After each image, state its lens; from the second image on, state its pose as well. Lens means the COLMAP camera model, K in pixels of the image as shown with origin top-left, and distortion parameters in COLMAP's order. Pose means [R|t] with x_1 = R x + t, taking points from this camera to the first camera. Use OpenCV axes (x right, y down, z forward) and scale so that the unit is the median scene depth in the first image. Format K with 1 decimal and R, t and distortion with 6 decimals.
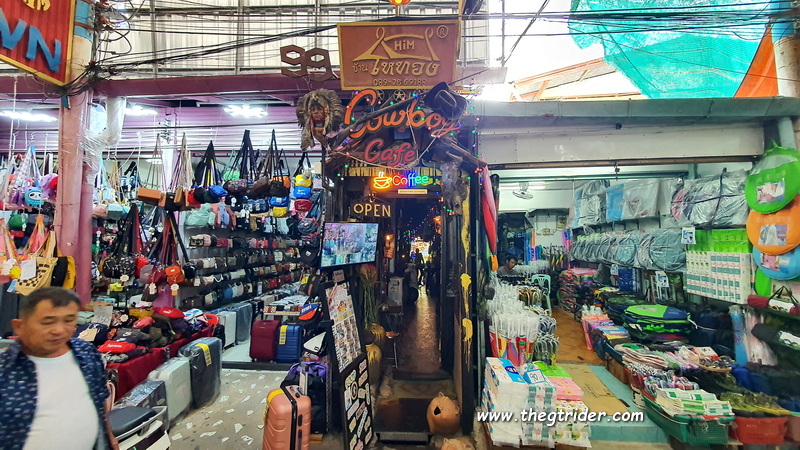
lens RADIAL K [[318.6, 0, 400.0], [0, 318.6, 225.0], [0, 0, 1]] dist [-0.001542, -0.000576]
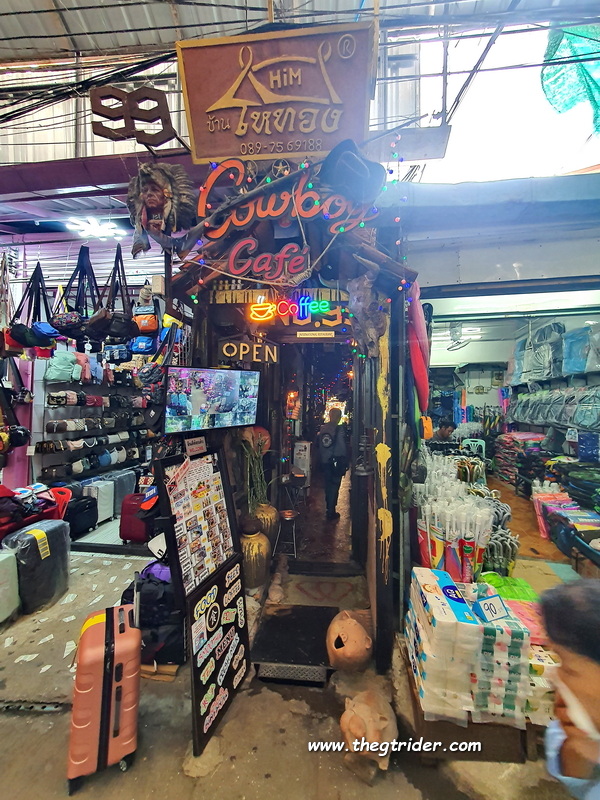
lens RADIAL K [[326.8, 0, 300.0], [0, 326.8, 400.0], [0, 0, 1]] dist [-0.002308, -0.000261]
pose [[0.998600, -0.000100, -0.052894, 0.062888], [0.002466, 0.998999, 0.044674, 0.026909], [0.052836, -0.044742, 0.997600, 0.284299]]
